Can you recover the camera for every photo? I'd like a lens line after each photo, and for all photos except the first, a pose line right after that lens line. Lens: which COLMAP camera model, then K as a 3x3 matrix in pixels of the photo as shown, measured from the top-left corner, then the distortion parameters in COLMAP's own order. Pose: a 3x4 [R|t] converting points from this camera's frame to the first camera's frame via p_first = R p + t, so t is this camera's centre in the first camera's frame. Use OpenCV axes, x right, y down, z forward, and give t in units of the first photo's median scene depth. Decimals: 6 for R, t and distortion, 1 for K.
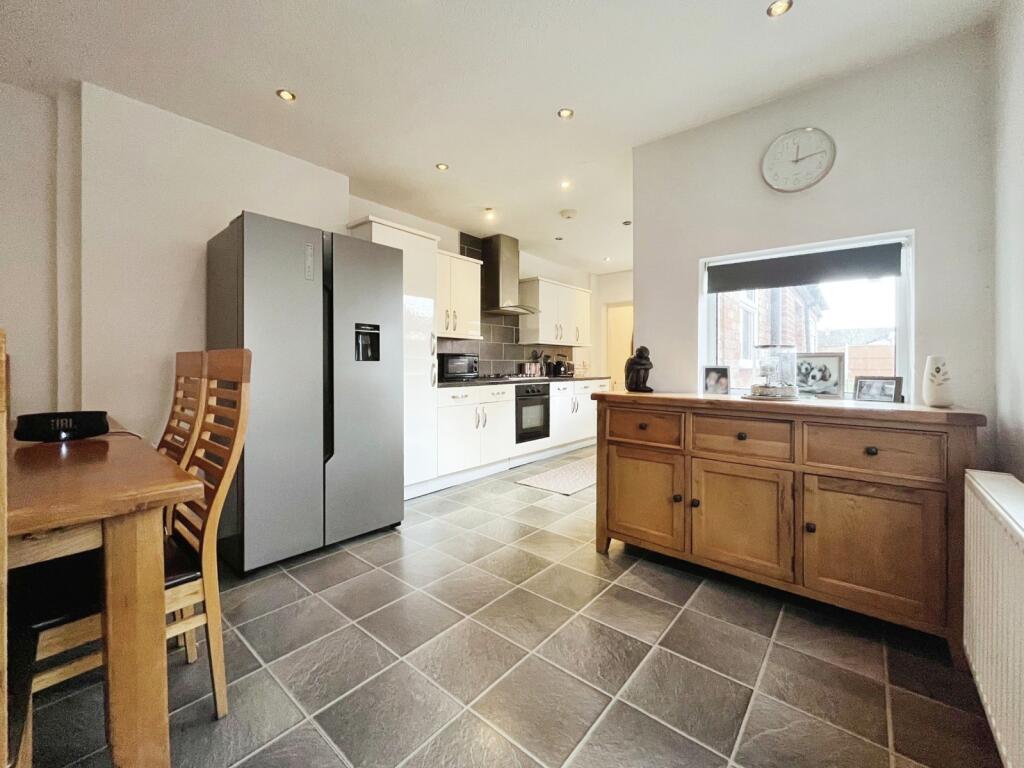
lens RADIAL K [[416.6, 0, 508.1], [0, 416.6, 375.6], [0, 0, 1]] dist [-0.003470, -0.000075]
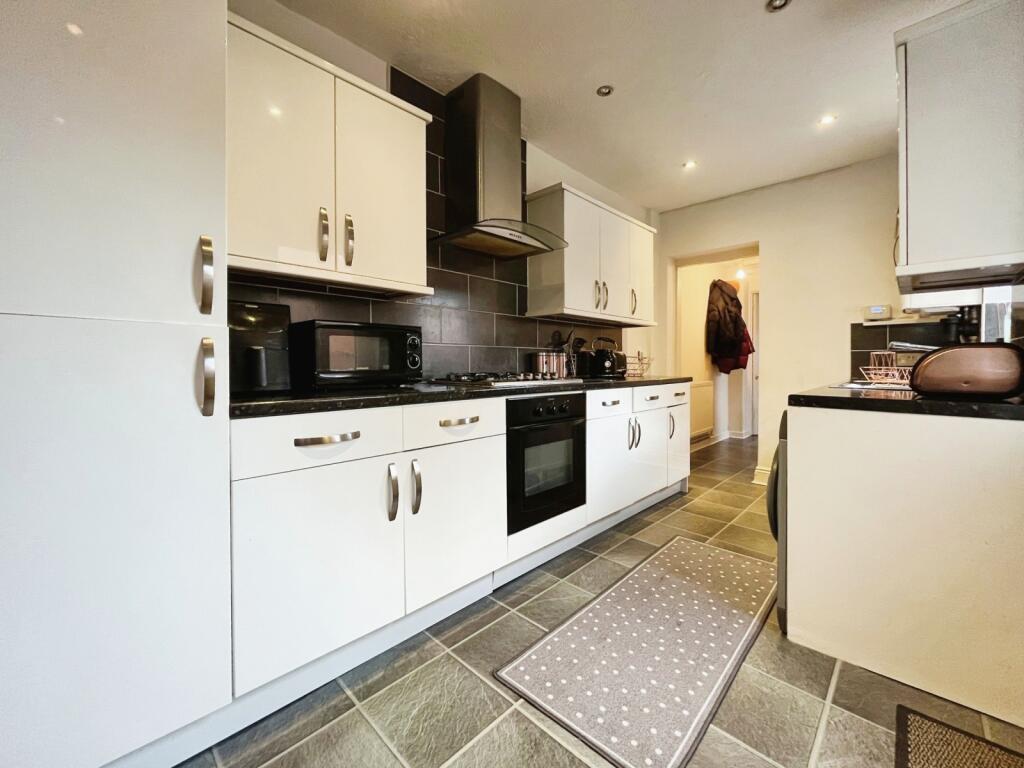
lens RADIAL K [[416.6, 0, 518.3], [0, 416.6, 374.4], [0, 0, 1]] dist [-0.003470, -0.000075]
pose [[0.998819, -0.002411, -0.048519, 0.042678], [0.002389, 0.999997, -0.000504, -0.002252], [0.048520, 0.000388, 0.998822, 0.480520]]
